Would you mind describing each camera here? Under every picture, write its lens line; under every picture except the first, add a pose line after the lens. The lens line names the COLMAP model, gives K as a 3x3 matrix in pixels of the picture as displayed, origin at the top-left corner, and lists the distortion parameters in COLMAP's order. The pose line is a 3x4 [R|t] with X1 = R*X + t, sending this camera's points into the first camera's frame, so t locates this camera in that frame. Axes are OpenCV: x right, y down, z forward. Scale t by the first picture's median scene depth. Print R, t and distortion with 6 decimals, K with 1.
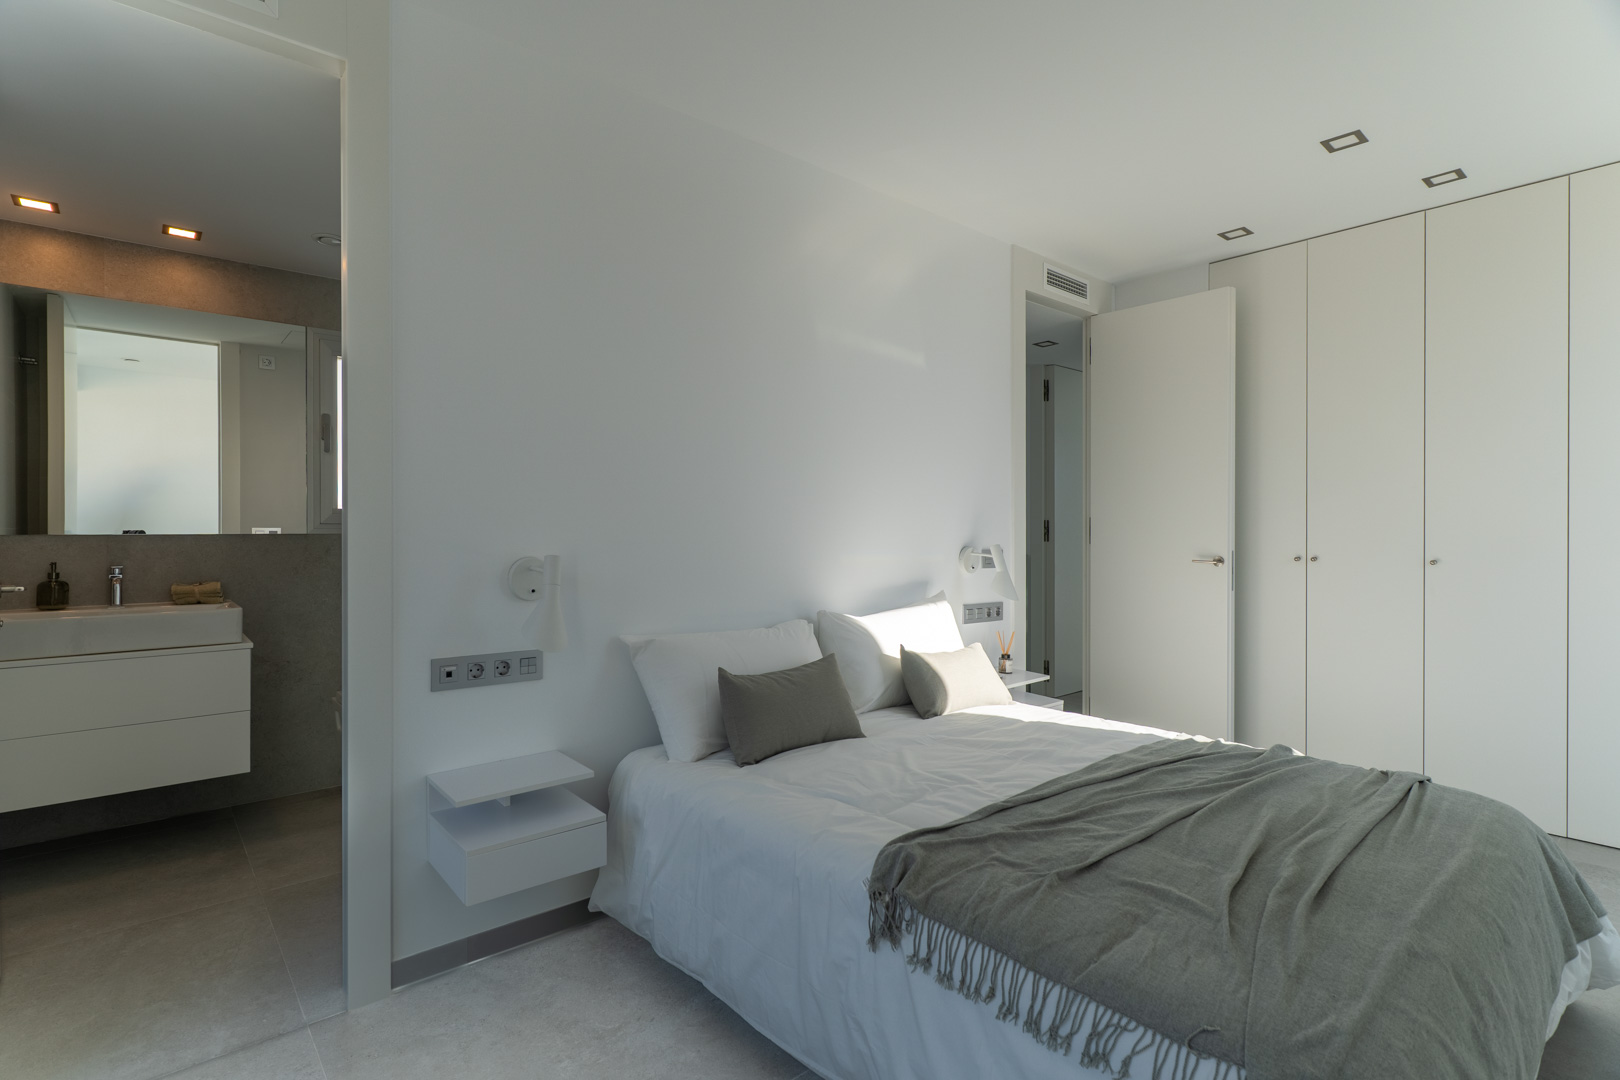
lens RADIAL K [[780.4, 0, 803.1], [0, 780.4, 533.0], [0, 0, 1]] dist [-0.001141, -0.000733]
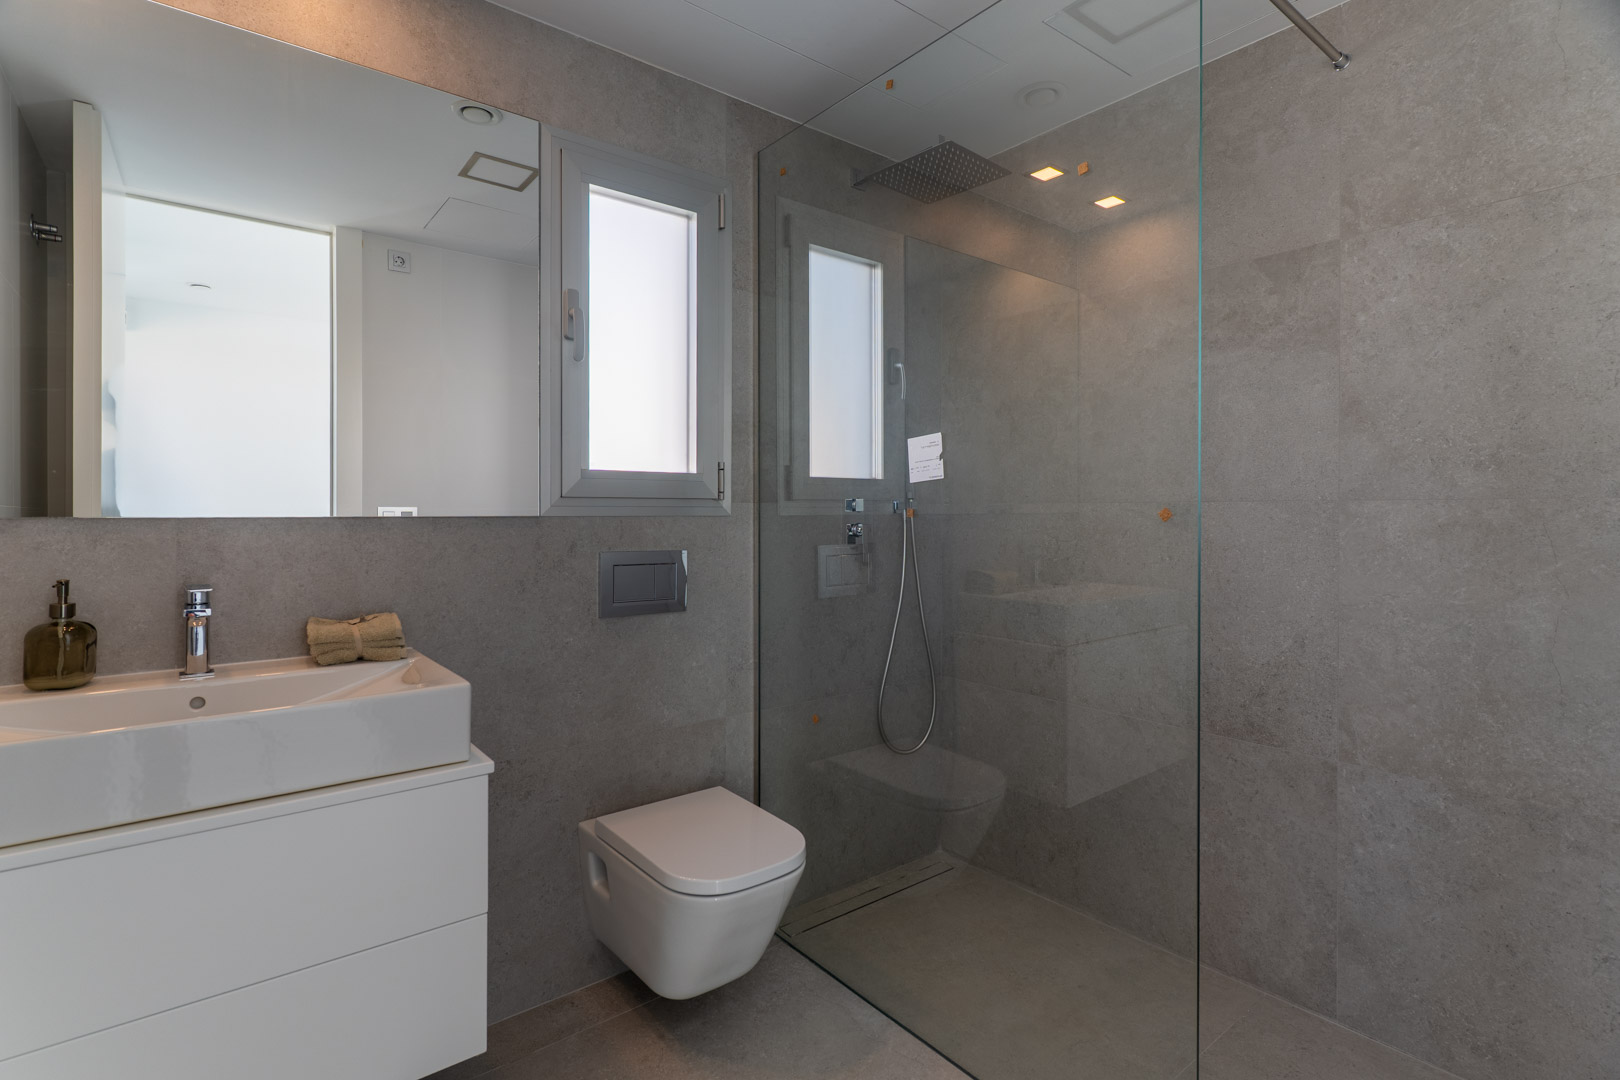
lens RADIAL K [[784.4, 0, 813.2], [0, 784.4, 512.3], [0, 0, 1]] dist [-0.001237, 0.000014]
pose [[0.999377, -0.002866, -0.035170, -0.478237], [0.002813, 0.999995, -0.001538, -0.000204], [0.035174, 0.001438, 0.999380, 0.524983]]
